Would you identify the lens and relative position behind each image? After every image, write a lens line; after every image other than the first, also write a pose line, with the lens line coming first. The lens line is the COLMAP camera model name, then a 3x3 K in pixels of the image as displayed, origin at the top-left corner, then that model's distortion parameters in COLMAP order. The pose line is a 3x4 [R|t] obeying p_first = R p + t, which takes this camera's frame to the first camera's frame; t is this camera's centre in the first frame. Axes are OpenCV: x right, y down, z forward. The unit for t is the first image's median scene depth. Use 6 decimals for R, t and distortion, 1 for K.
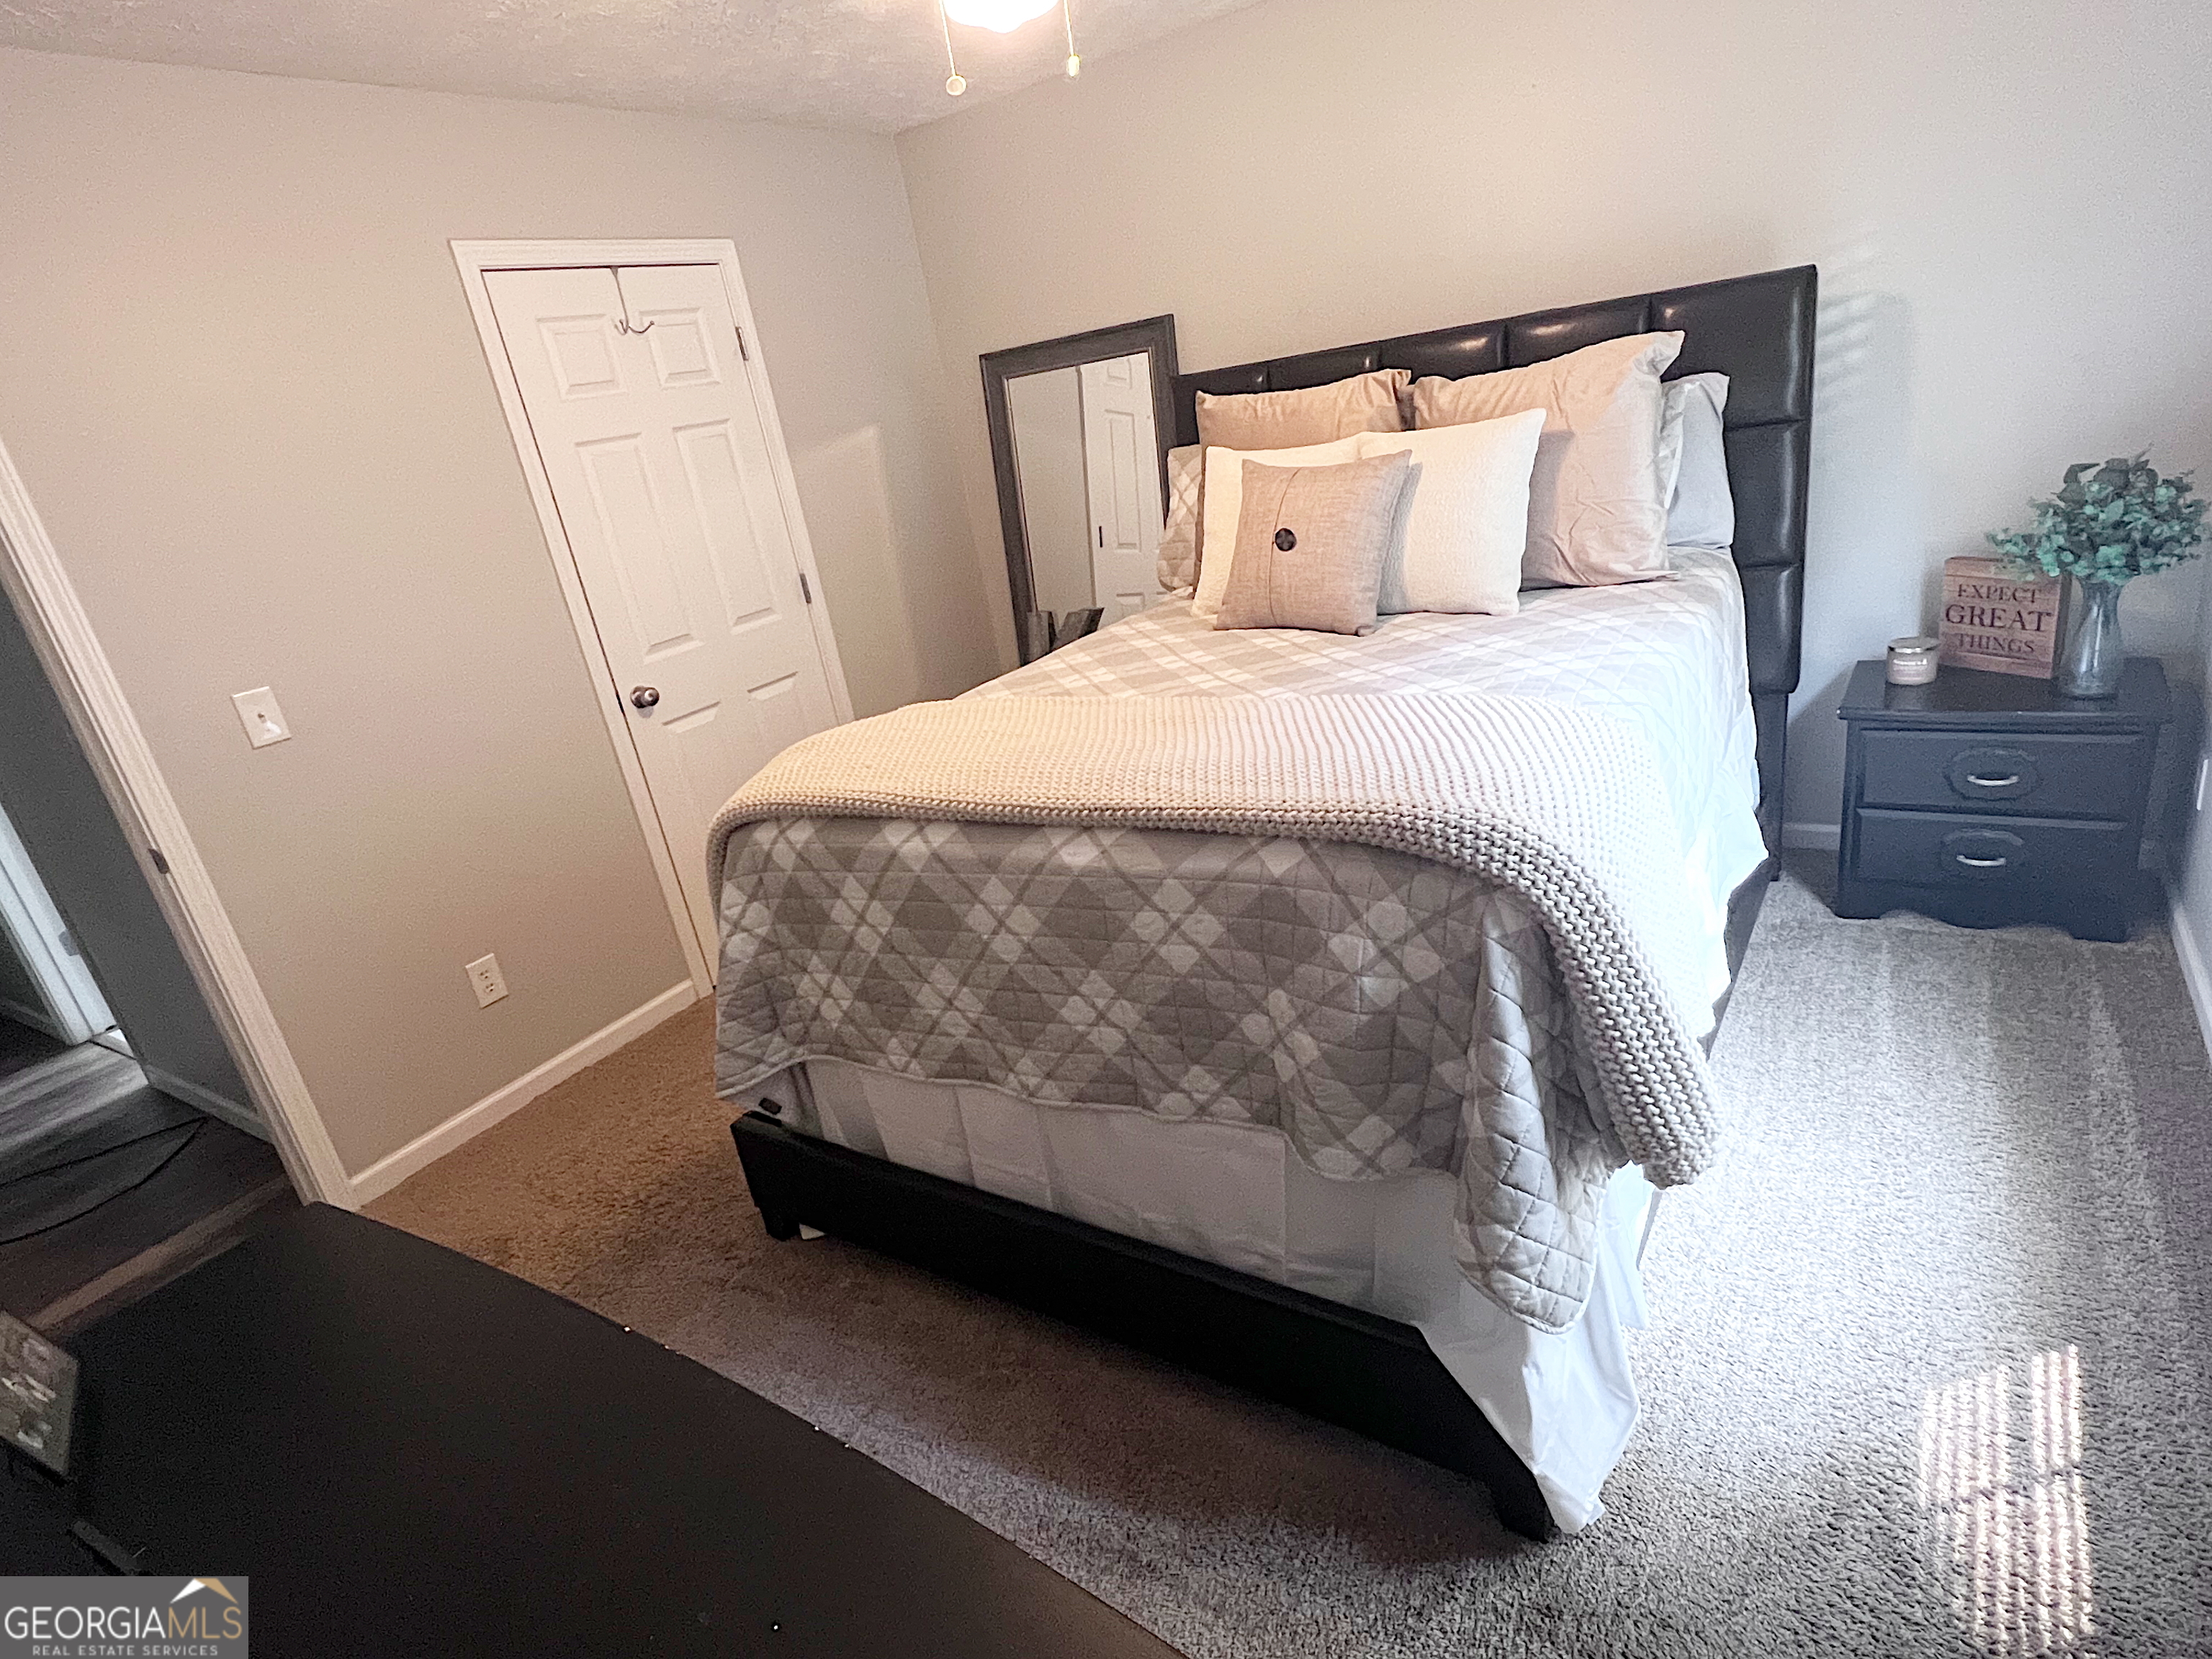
lens RADIAL K [[1165.2, 0, 1102.3], [0, 1165.2, 833.1], [0, 0, 1]] dist [0.002036, -0.001687]
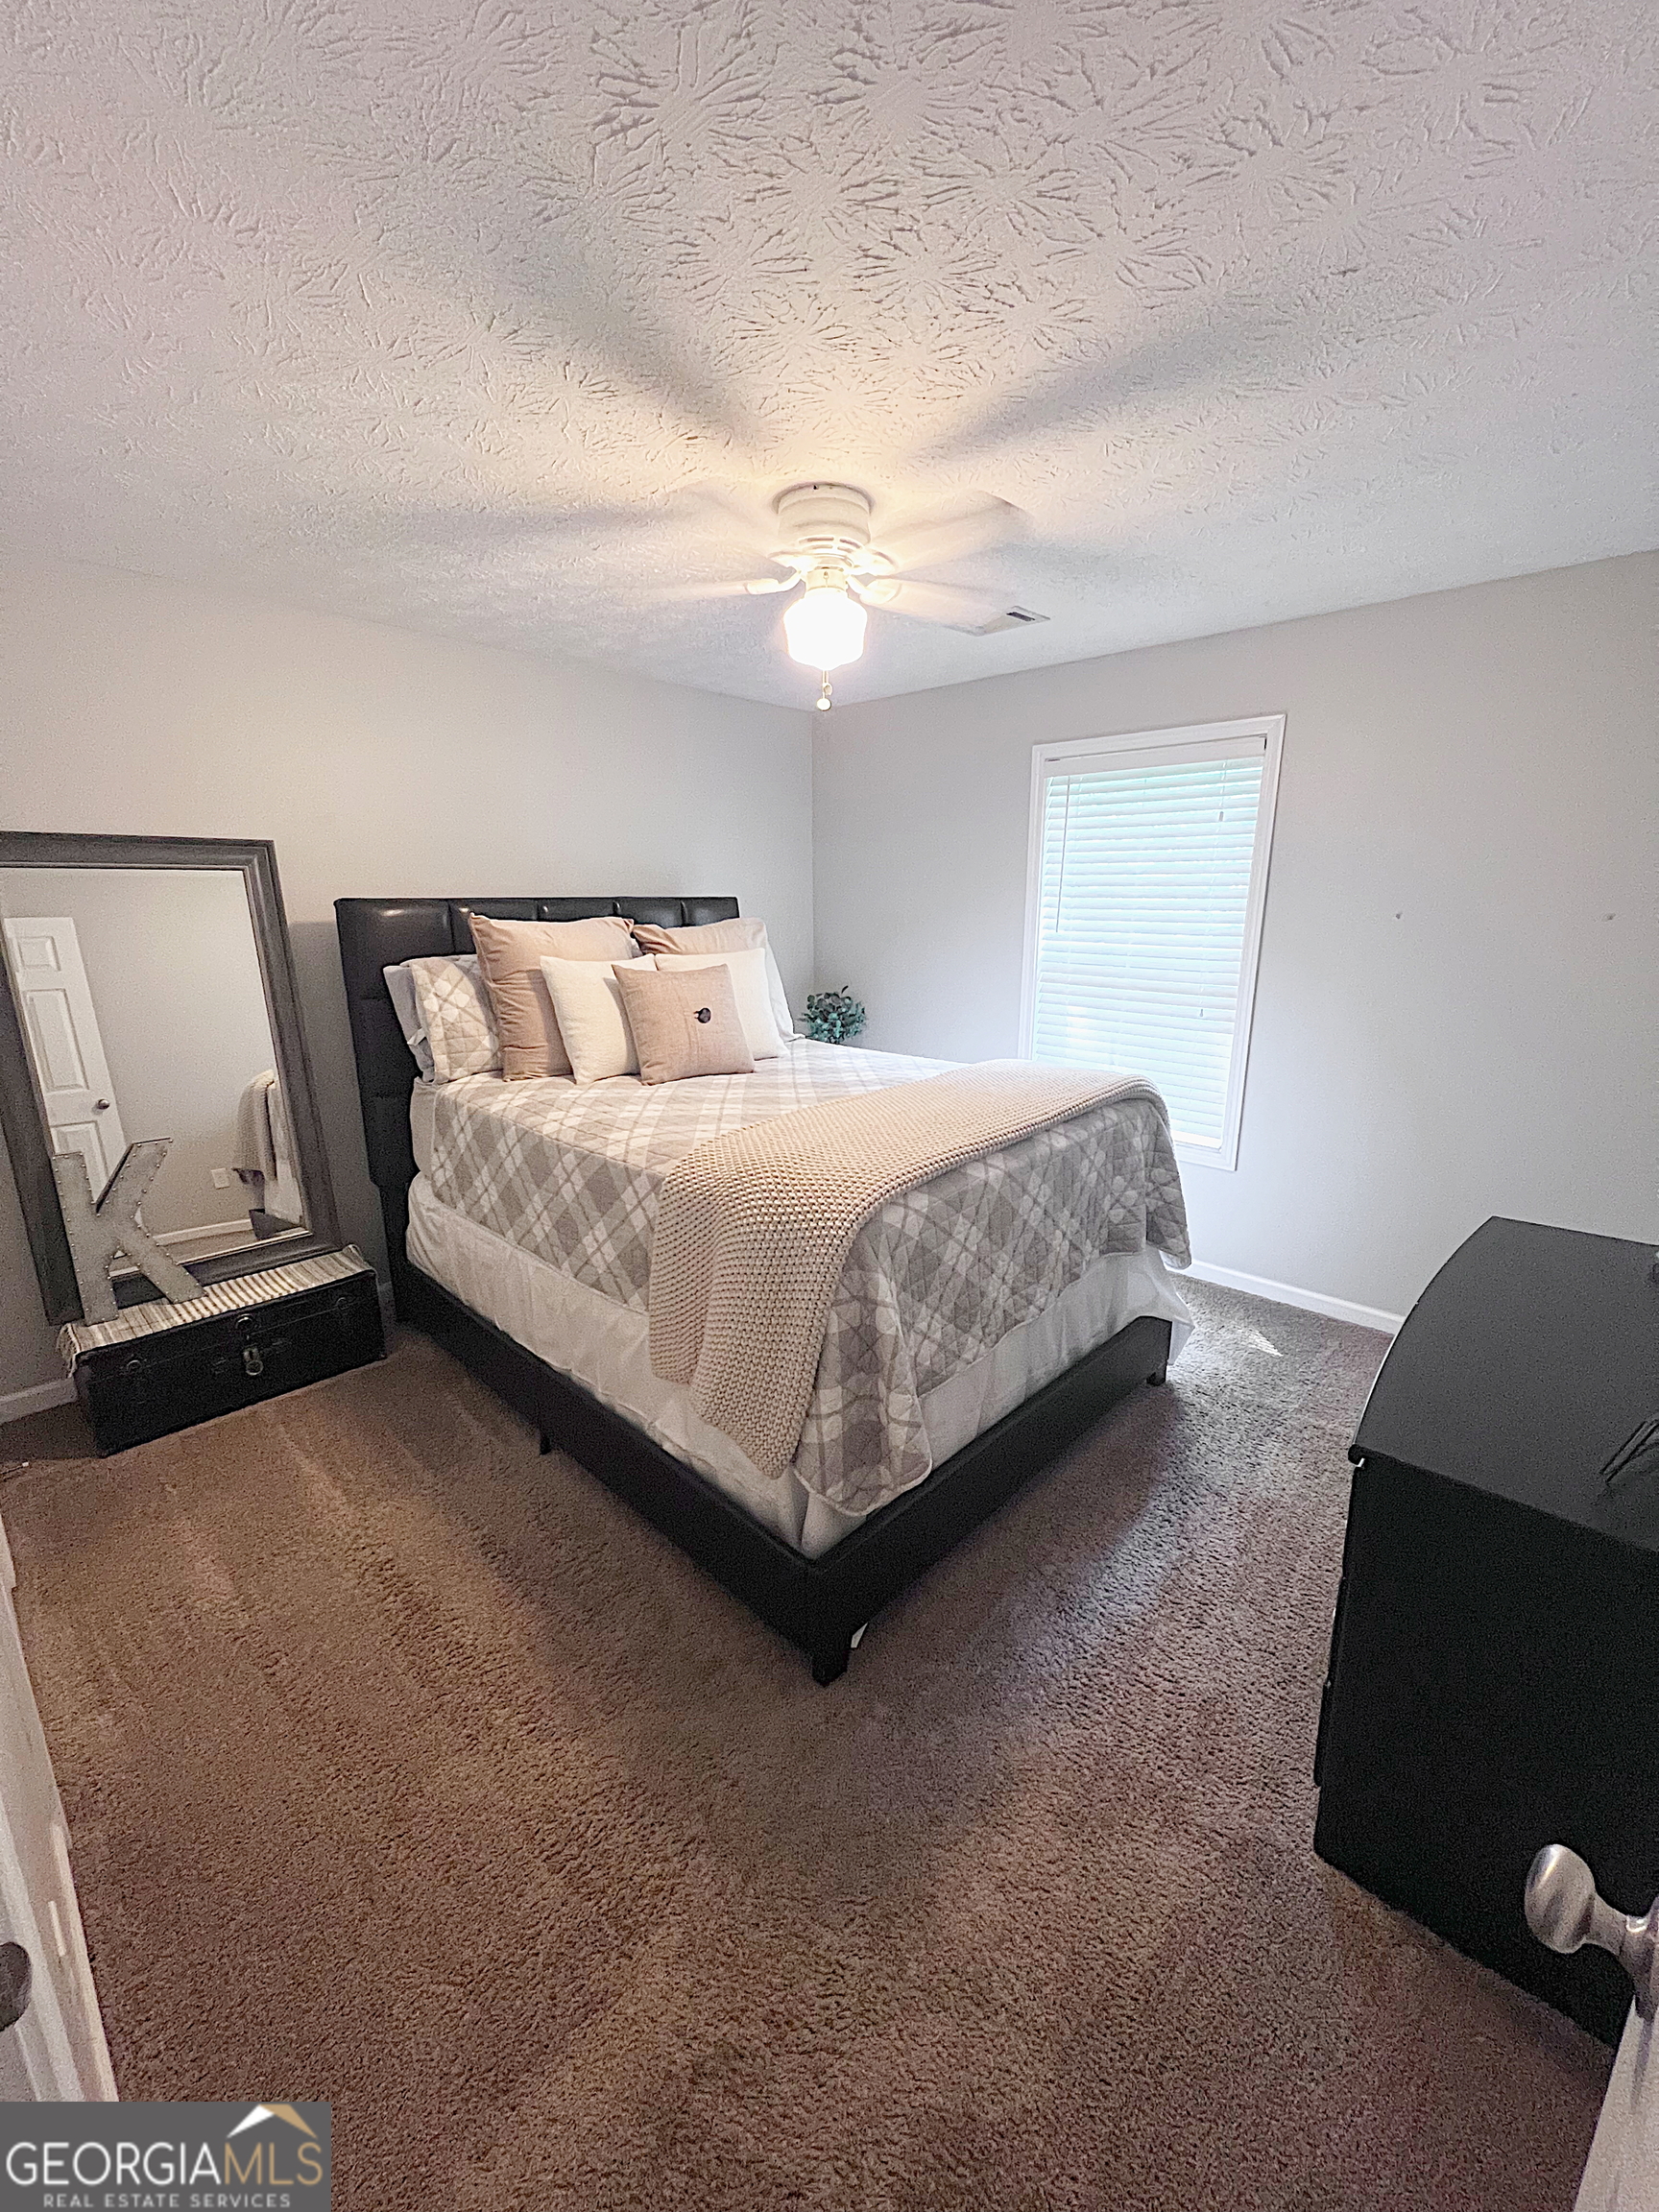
lens RADIAL K [[879.6, 0, 823.5], [0, 879.6, 1106.5], [0, 0, 1]] dist [0.004791, 0.000408]
pose [[0.196640, -0.073386, 0.977725, -1.213169], [0.324888, 0.945736, 0.005644, -0.136110], [-0.925084, 0.316541, 0.209812, 0.894782]]
